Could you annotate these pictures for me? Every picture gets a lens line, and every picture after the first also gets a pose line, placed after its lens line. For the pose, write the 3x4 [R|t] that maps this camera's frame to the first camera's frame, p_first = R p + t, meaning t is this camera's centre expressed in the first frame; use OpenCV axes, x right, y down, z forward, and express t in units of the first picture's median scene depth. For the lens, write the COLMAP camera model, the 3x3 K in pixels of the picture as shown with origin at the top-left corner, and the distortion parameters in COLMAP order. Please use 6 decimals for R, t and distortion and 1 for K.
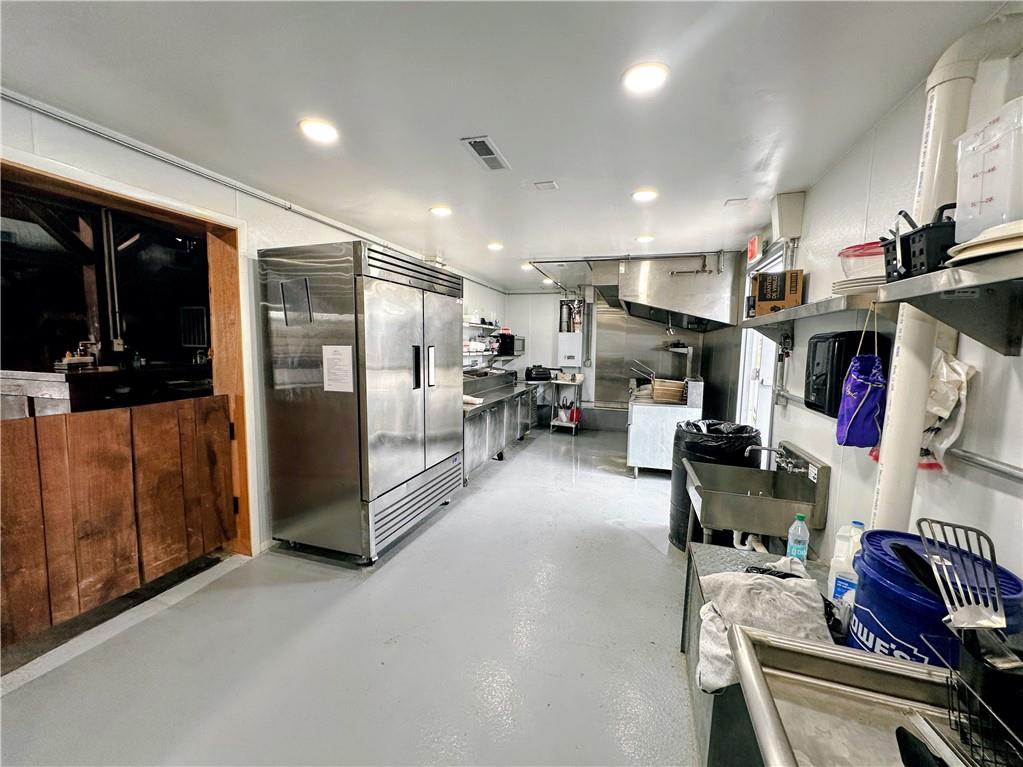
lens RADIAL K [[408.5, 0, 510.5], [0, 408.5, 383.0], [0, 0, 1]] dist [-0.008072, 0.001417]
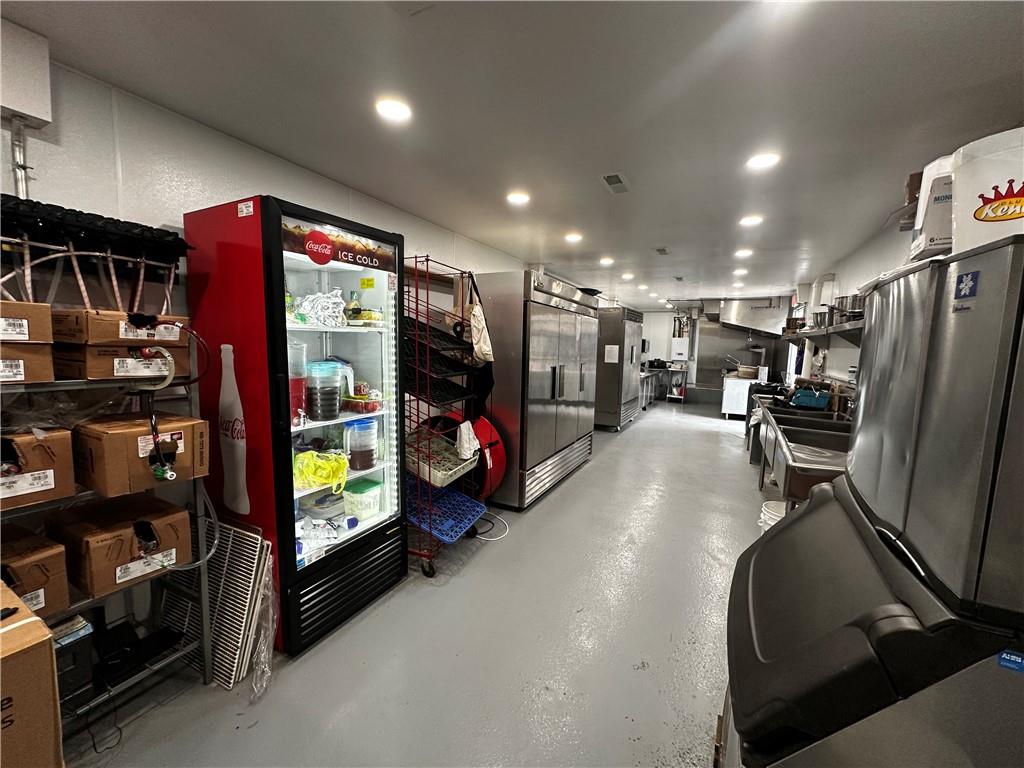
lens RADIAL K [[408.9, 0, 510.2], [0, 408.9, 383.6], [0, 0, 1]] dist [-0.008072, 0.001417]
pose [[0.984933, 0.029773, -0.170354, -0.252067], [-0.029191, 0.999556, 0.005920, 0.066623], [0.170455, -0.000858, 0.985365, -0.714929]]
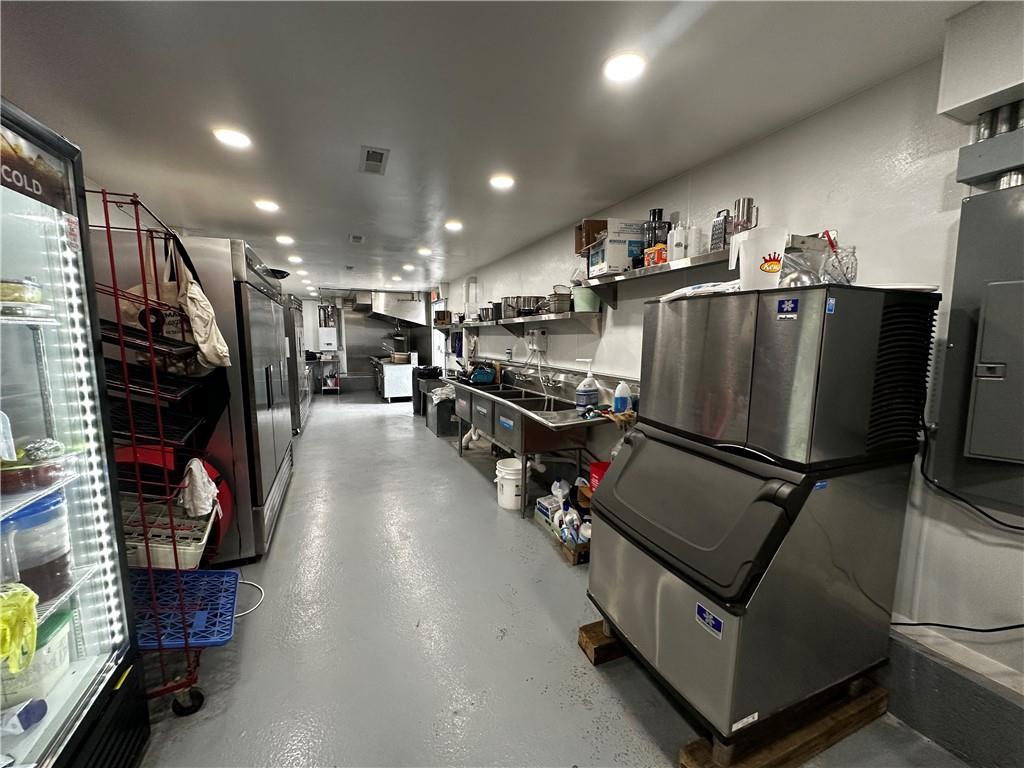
lens RADIAL K [[408.9, 0, 509.0], [0, 408.9, 383.1], [0, 0, 1]] dist [-0.008072, 0.001417]
pose [[0.752700, -0.084463, 0.652923, -0.402132], [0.068248, 0.996404, 0.050219, 0.056650], [-0.654816, 0.006761, 0.755758, -0.650946]]
